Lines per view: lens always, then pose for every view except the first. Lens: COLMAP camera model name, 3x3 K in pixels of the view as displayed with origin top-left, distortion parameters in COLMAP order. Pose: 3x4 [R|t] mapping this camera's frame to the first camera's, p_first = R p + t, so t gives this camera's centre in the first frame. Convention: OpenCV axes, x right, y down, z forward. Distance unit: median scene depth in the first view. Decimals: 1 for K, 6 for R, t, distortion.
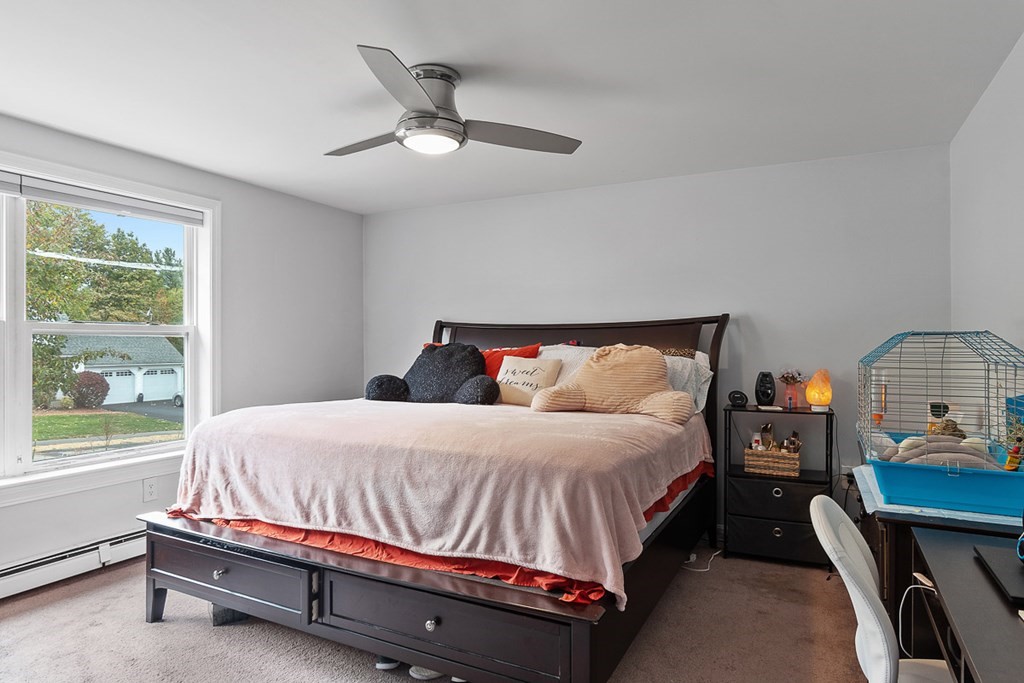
lens RADIAL K [[612.2, 0, 494.7], [0, 612.2, 341.2], [0, 0, 1]] dist [-0.001132, 0.003992]
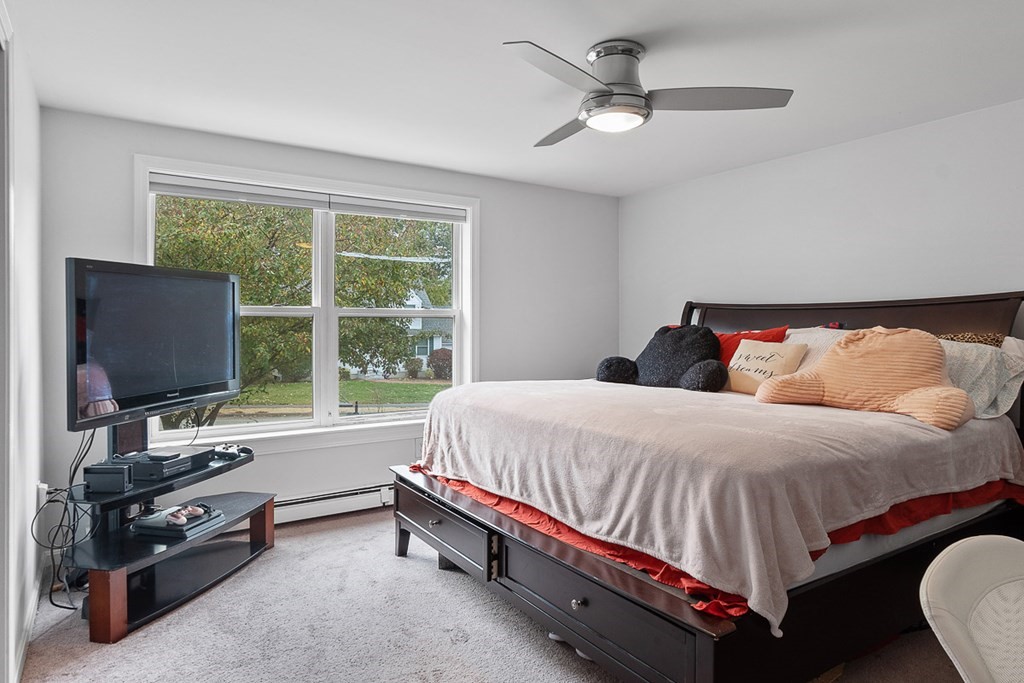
lens RADIAL K [[612.2, 0, 493.5], [0, 612.2, 328.8], [0, 0, 1]] dist [-0.001132, 0.003992]
pose [[0.874838, 0.005314, -0.484386, 0.186752], [-0.000984, 0.999957, 0.009193, 0.000621], [0.484414, -0.007566, 0.874806, 0.040006]]
